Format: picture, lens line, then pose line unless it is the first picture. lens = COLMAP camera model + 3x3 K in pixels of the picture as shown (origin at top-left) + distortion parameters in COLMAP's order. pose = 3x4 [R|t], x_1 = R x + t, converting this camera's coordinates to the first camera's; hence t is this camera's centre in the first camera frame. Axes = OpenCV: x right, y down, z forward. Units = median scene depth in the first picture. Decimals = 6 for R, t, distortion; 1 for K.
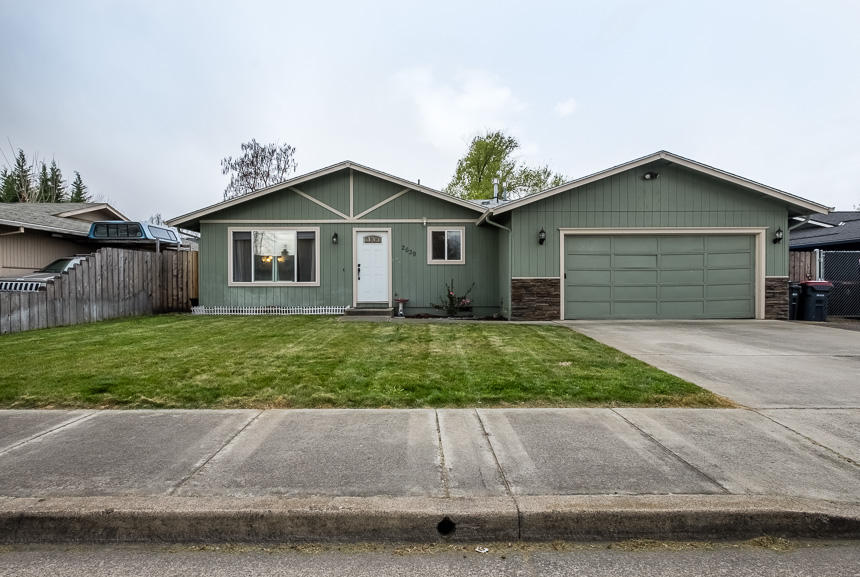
lens RADIAL K [[445.2, 0, 428.3], [0, 445.2, 287.8], [0, 0, 1]] dist [0.004617, -0.000479]
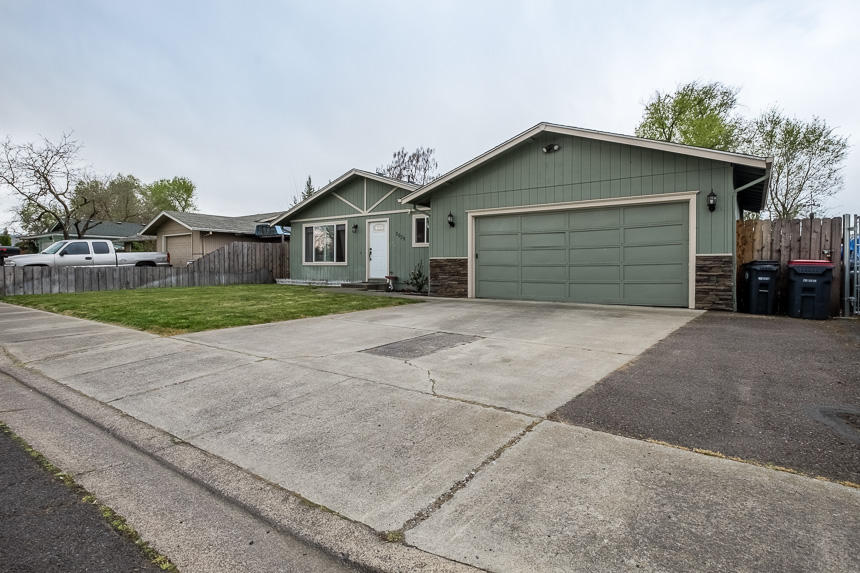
lens RADIAL K [[445.2, 0, 419.2], [0, 445.2, 266.3], [0, 0, 1]] dist [0.004617, -0.000479]
pose [[0.799638, 0.004614, -0.600464, 0.821054], [-0.010054, 0.999933, -0.005704, 0.004680], [0.600398, 0.010598, 0.799631, 0.086333]]
